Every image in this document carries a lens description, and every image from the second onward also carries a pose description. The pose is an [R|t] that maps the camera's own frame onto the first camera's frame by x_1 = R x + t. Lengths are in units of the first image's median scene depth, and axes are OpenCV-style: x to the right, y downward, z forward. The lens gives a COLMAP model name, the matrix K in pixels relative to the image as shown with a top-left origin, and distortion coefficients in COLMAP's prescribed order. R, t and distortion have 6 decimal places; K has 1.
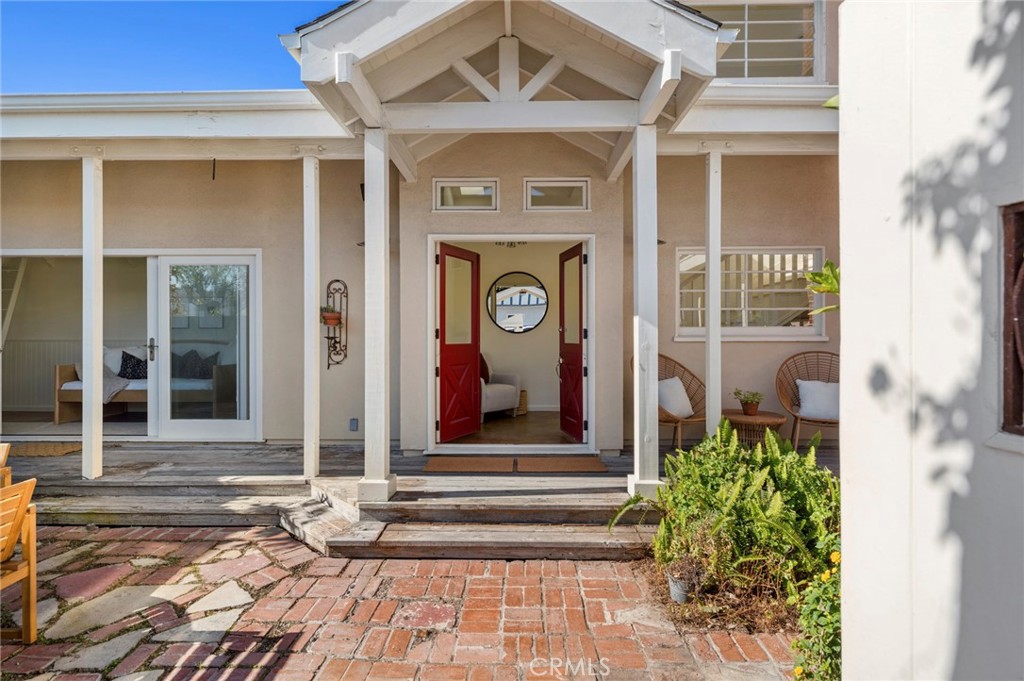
lens RADIAL K [[488.1, 0, 518.3], [0, 488.1, 331.5], [0, 0, 1]] dist [0.004936, -0.000639]
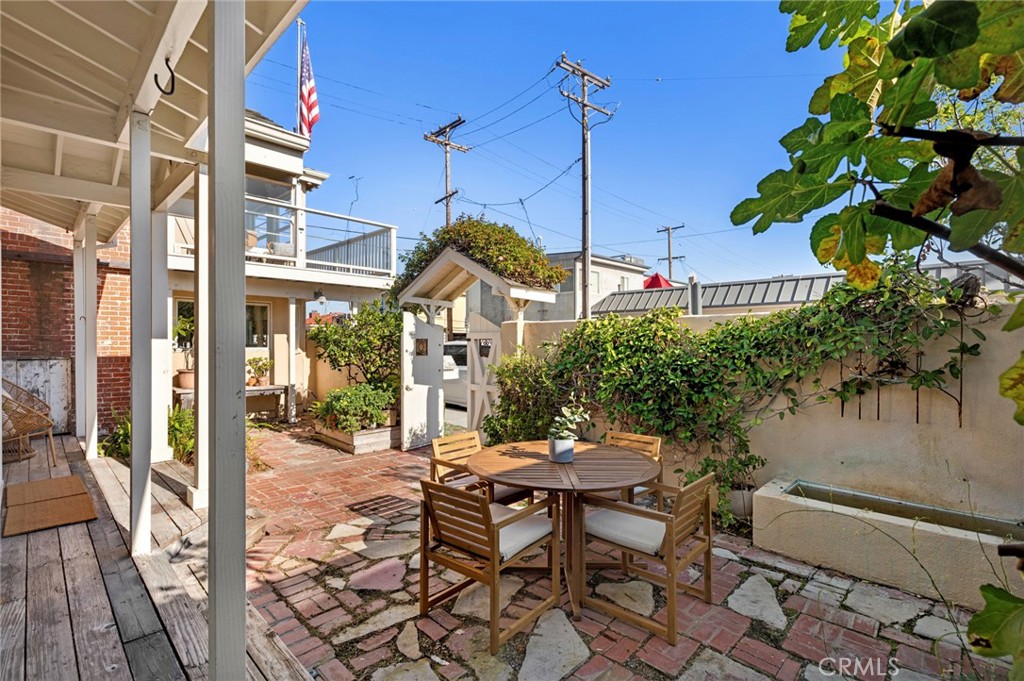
lens RADIAL K [[471.5, 0, 514.3], [0, 471.5, 343.8], [0, 0, 1]] dist [-0.001133, -0.000353]
pose [[-0.721793, 0.003531, 0.692100, -1.533697], [0.007844, 0.999965, 0.003078, -0.012551], [-0.692064, 0.007650, -0.721795, 1.307645]]
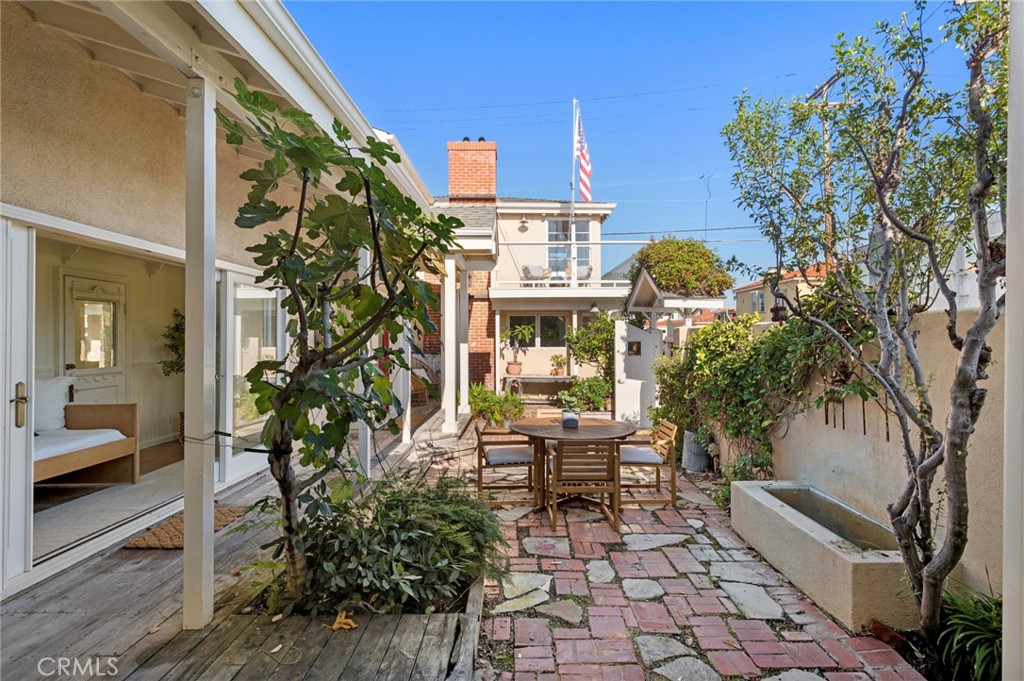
lens RADIAL K [[488.1, 0, 506.7], [0, 488.1, 340.0], [0, 0, 1]] dist [0.004936, -0.000639]
pose [[-0.003582, 0.006139, 0.999975, -2.391647], [0.009999, 0.999931, -0.006103, -0.031102], [-0.999944, 0.009977, -0.003643, 0.791533]]
